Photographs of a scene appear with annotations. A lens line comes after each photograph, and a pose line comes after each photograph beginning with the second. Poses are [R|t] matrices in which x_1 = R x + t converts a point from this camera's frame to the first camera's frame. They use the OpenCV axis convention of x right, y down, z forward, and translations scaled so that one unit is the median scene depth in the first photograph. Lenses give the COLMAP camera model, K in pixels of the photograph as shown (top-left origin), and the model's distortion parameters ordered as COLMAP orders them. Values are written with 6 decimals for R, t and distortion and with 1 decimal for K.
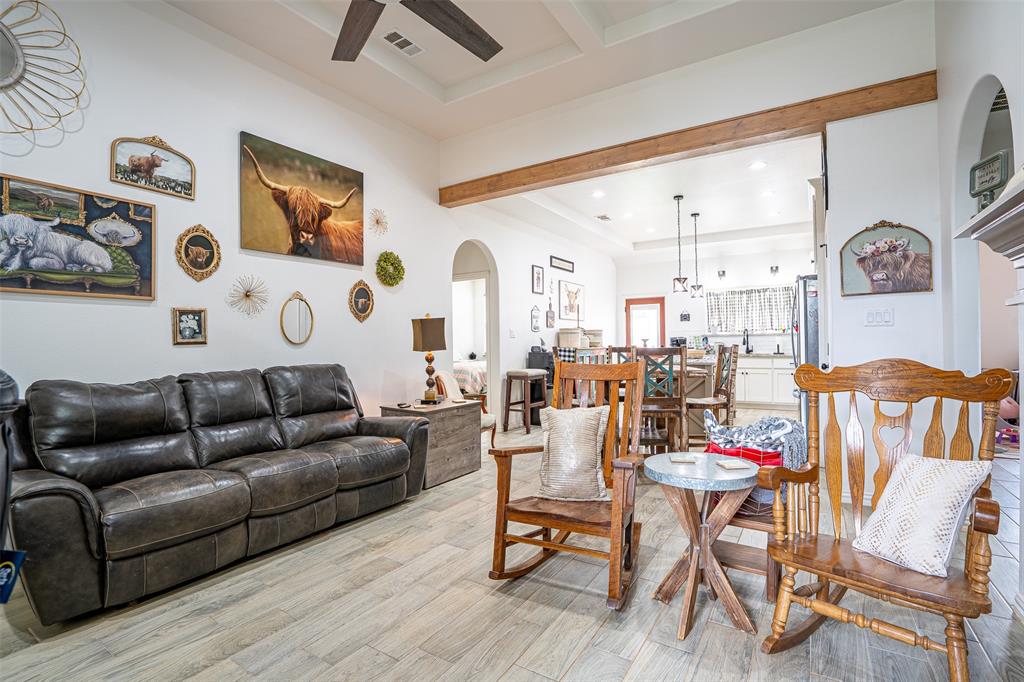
lens RADIAL K [[473.1, 0, 512.0], [0, 473.1, 341.0], [0, 0, 1]] dist [-0.083596, 0.000012]
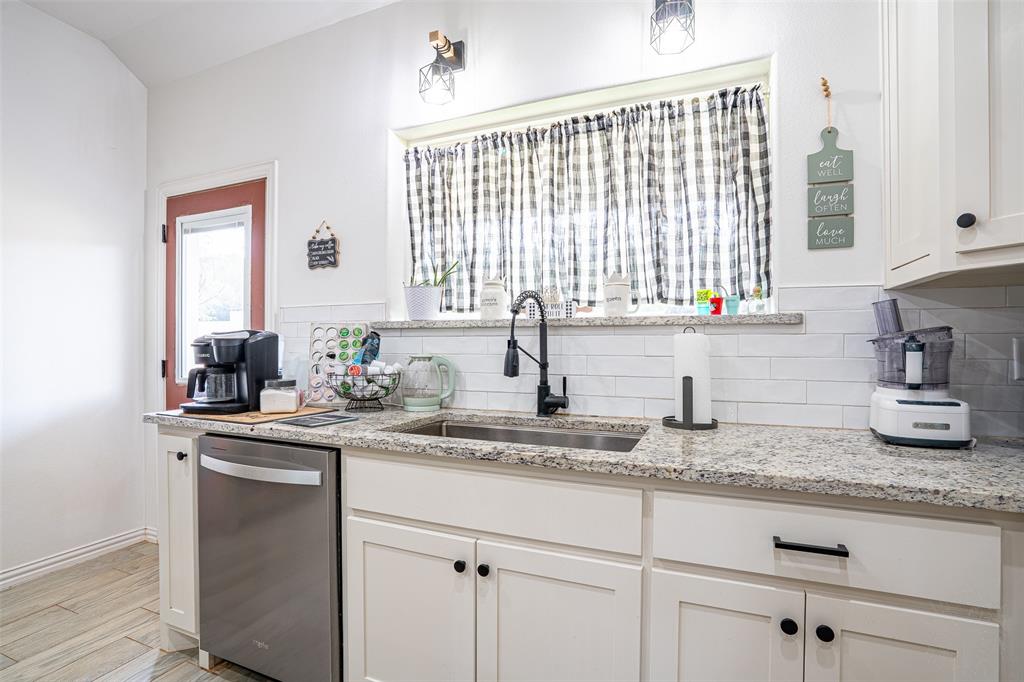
lens RADIAL K [[473.1, 0, 512.0], [0, 473.1, 341.0], [0, 0, 1]] dist [-0.083596, 0.000012]
pose [[0.983264, 0.009465, 0.181939, 0.452103], [-0.011021, 0.999911, 0.007544, -0.007155], [-0.181851, -0.009423, 0.983281, 0.789498]]
